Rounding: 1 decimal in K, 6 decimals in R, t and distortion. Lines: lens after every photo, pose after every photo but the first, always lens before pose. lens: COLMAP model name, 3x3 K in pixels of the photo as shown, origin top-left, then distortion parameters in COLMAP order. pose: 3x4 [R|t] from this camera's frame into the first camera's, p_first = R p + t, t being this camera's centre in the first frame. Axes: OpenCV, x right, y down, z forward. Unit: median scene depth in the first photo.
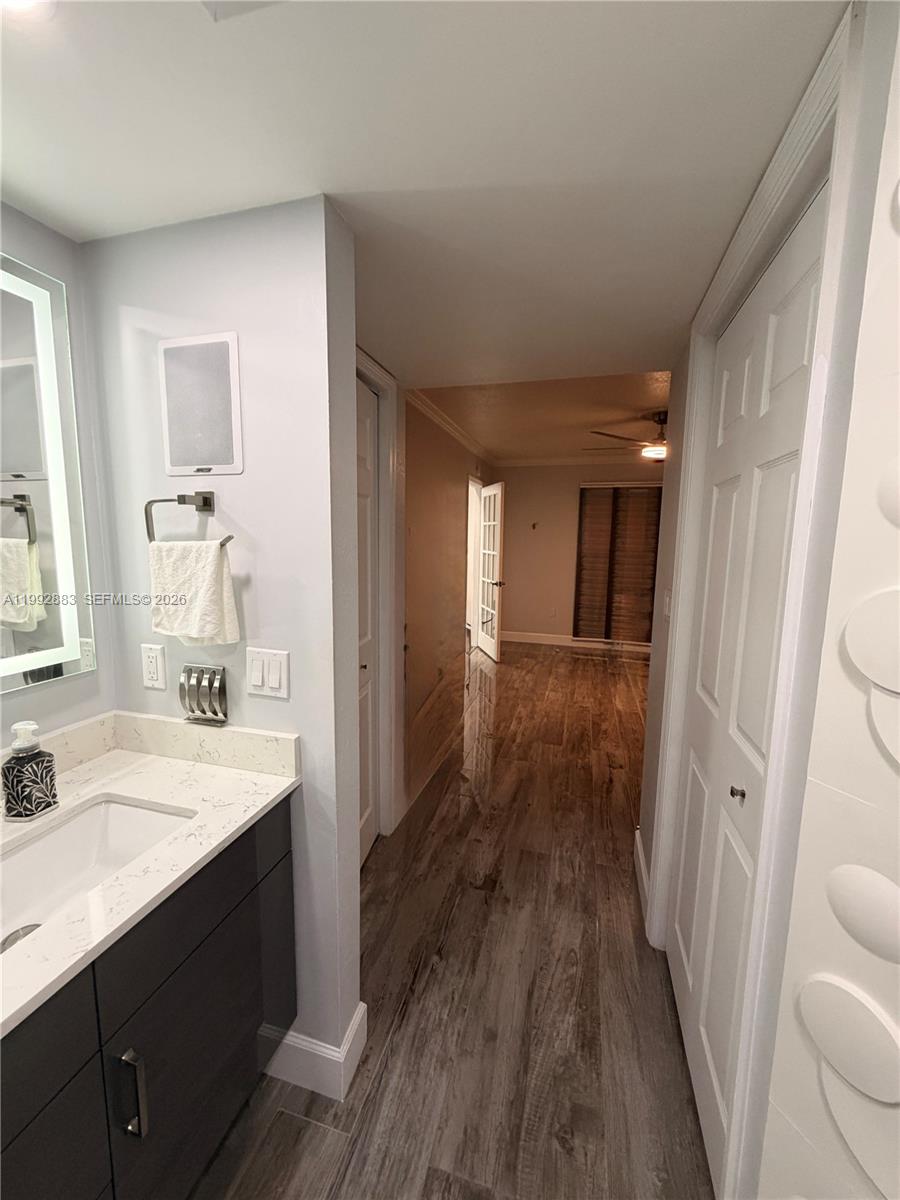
lens RADIAL K [[477.4, 0, 446.7], [0, 477.4, 594.6], [0, 0, 1]] dist [-0.000234, 0.000267]
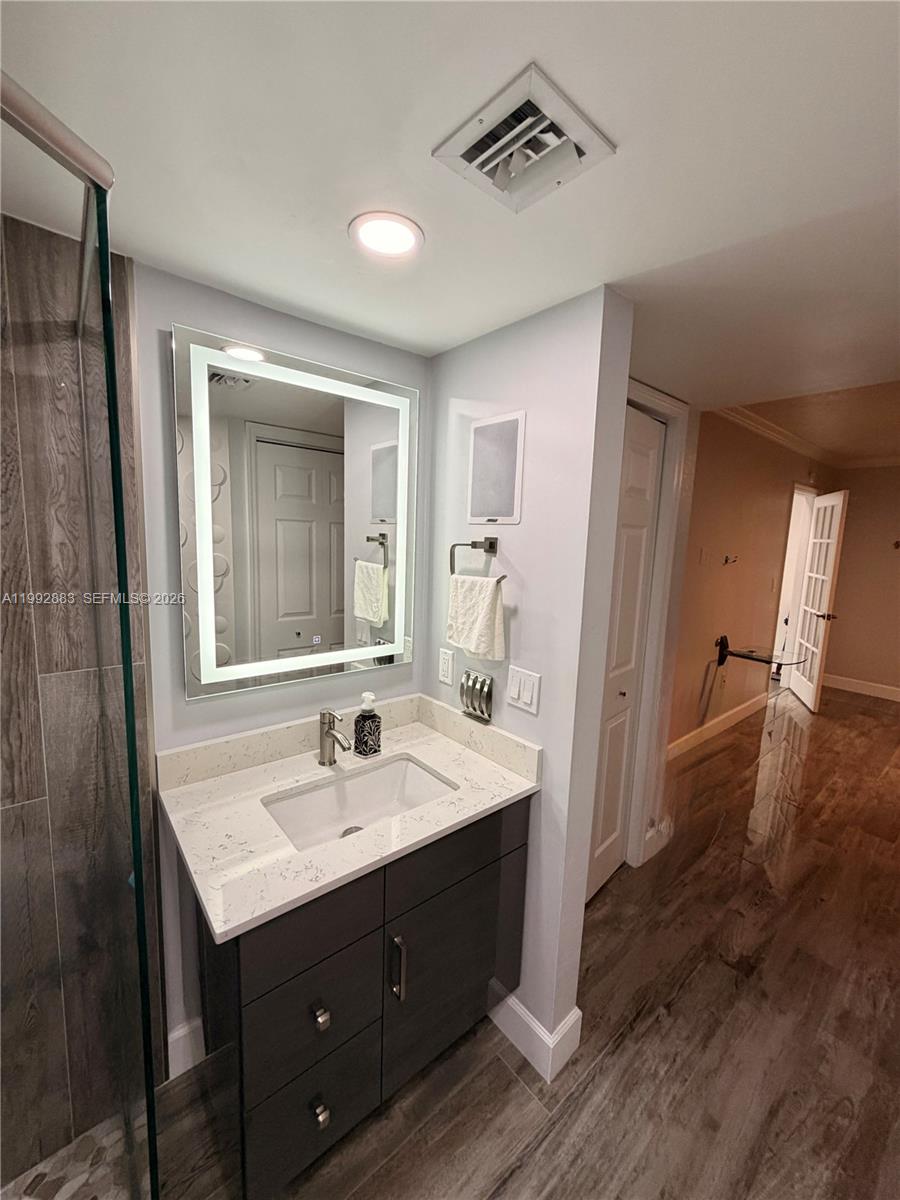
lens RADIAL K [[468.2, 0, 450.1], [0, 468.2, 595.3], [0, 0, 1]] dist [-0.001568, 0.000024]
pose [[0.830568, 0.085367, -0.550336, 0.093956], [-0.093930, 0.995498, 0.012660, -0.065454], [0.548940, 0.041178, 0.834847, -0.085460]]
